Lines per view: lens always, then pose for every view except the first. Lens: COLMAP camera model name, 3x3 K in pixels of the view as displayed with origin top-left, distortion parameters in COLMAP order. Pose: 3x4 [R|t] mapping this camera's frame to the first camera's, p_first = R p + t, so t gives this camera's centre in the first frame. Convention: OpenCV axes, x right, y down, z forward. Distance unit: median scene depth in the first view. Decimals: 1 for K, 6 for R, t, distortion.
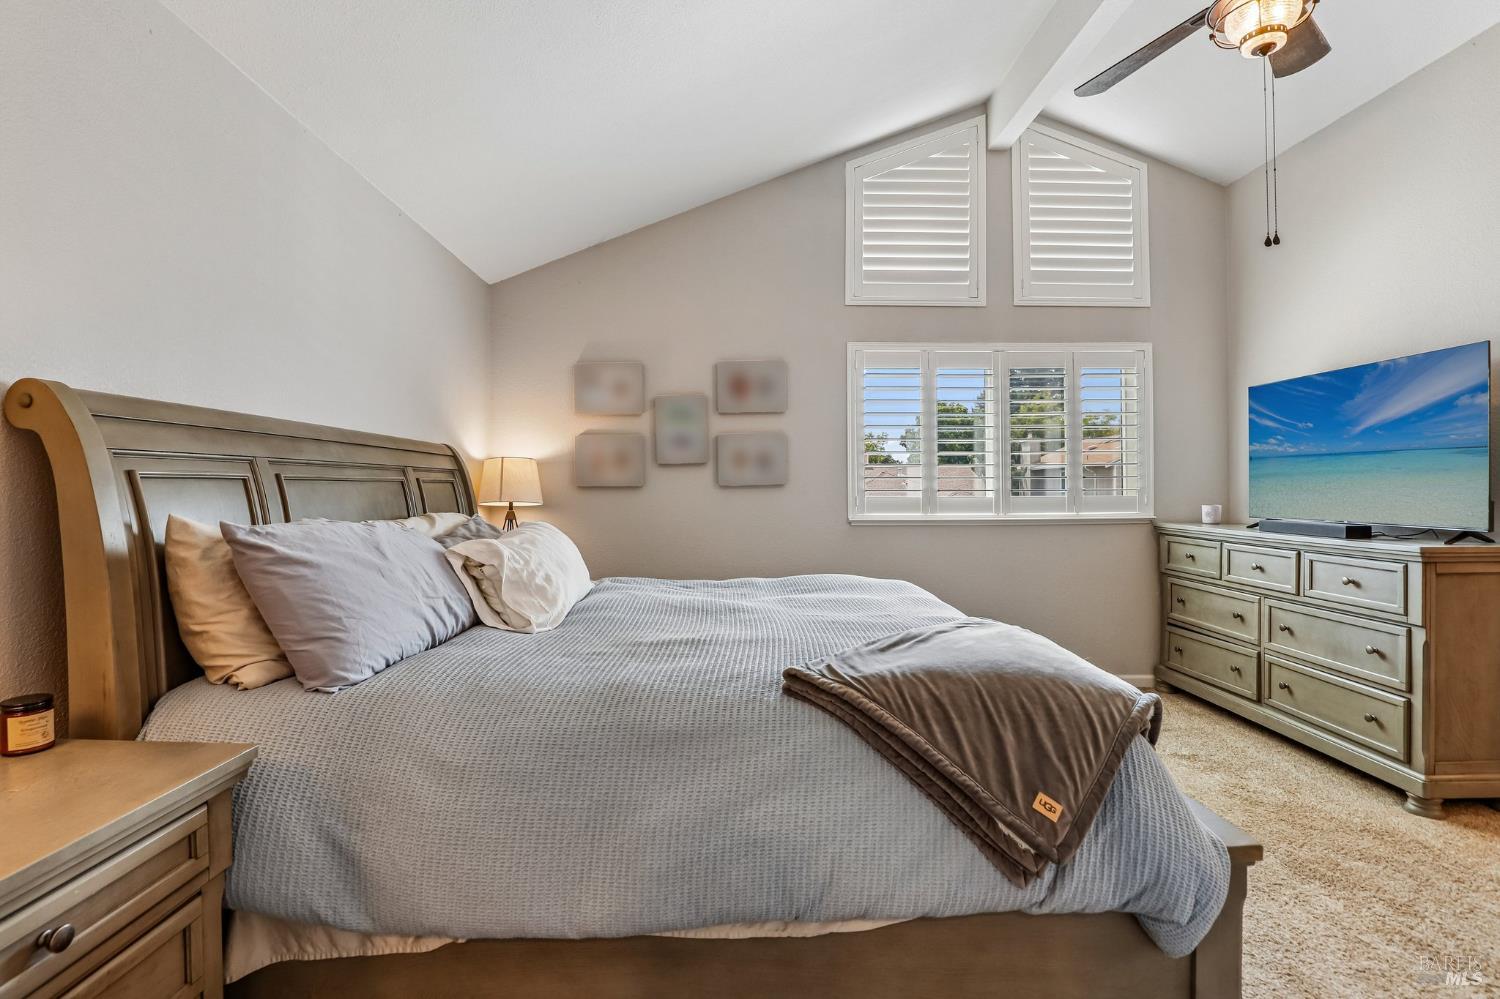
lens RADIAL K [[709.3, 0, 722.6], [0, 709.3, 498.5], [0, 0, 1]] dist [-0.006444, -0.000496]
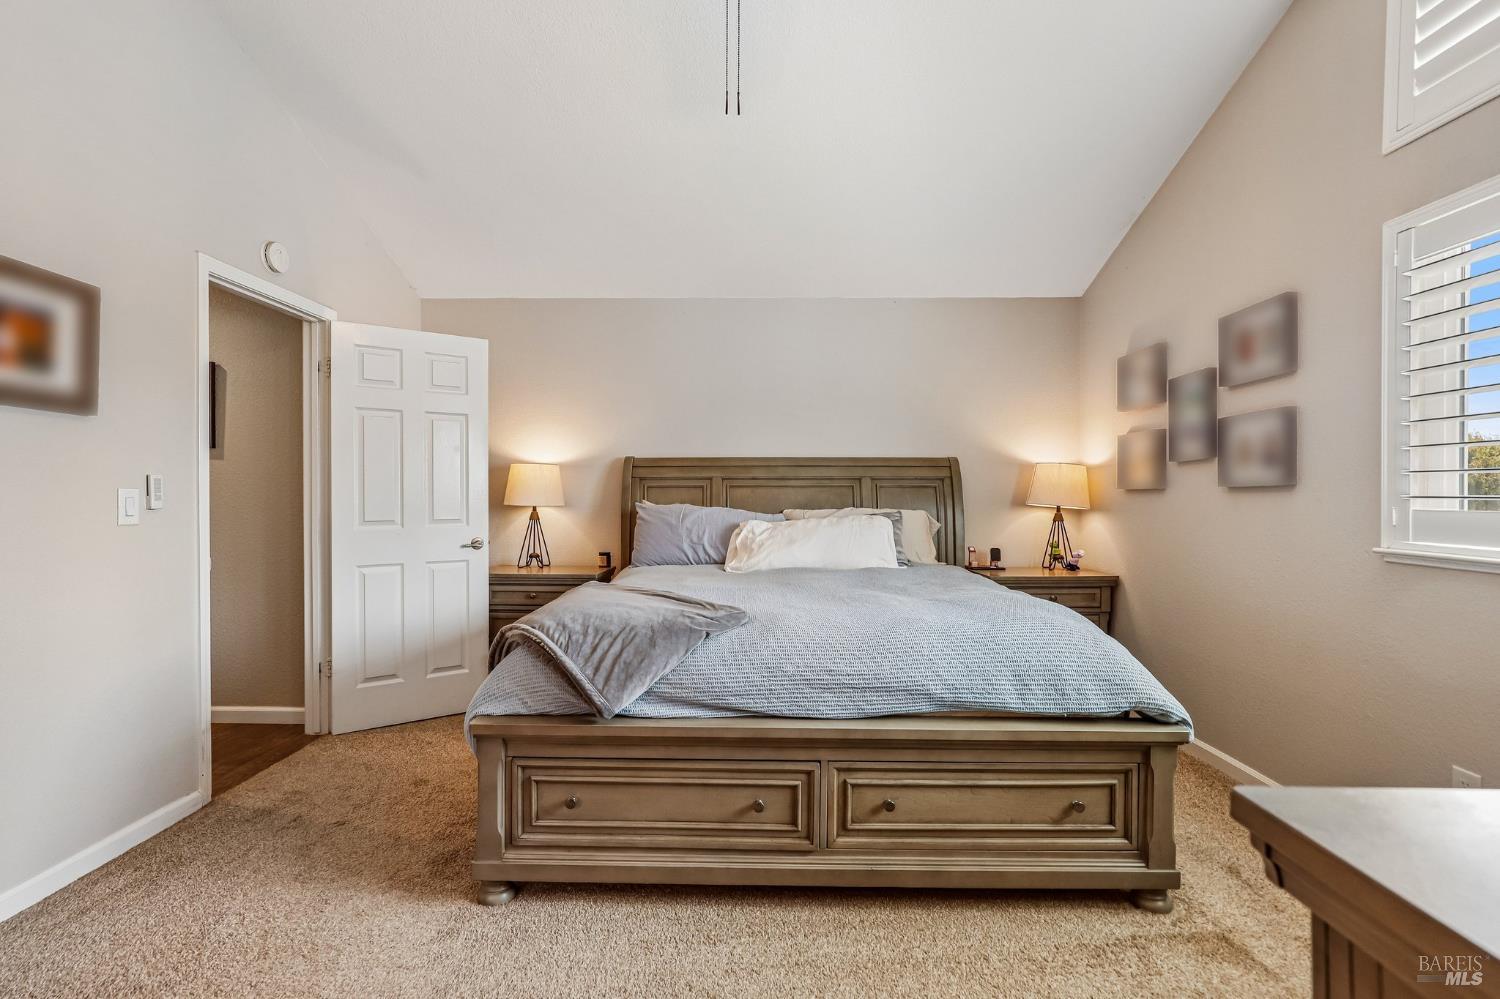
lens RADIAL K [[720.5, 0, 754.8], [0, 720.5, 487.2], [0, 0, 1]] dist [-0.001057, -0.000526]
pose [[-0.046393, -0.006432, -0.998903, 0.750857], [-0.018528, 0.999813, -0.005578, -0.006101], [0.998751, 0.018249, -0.046504, 0.551551]]
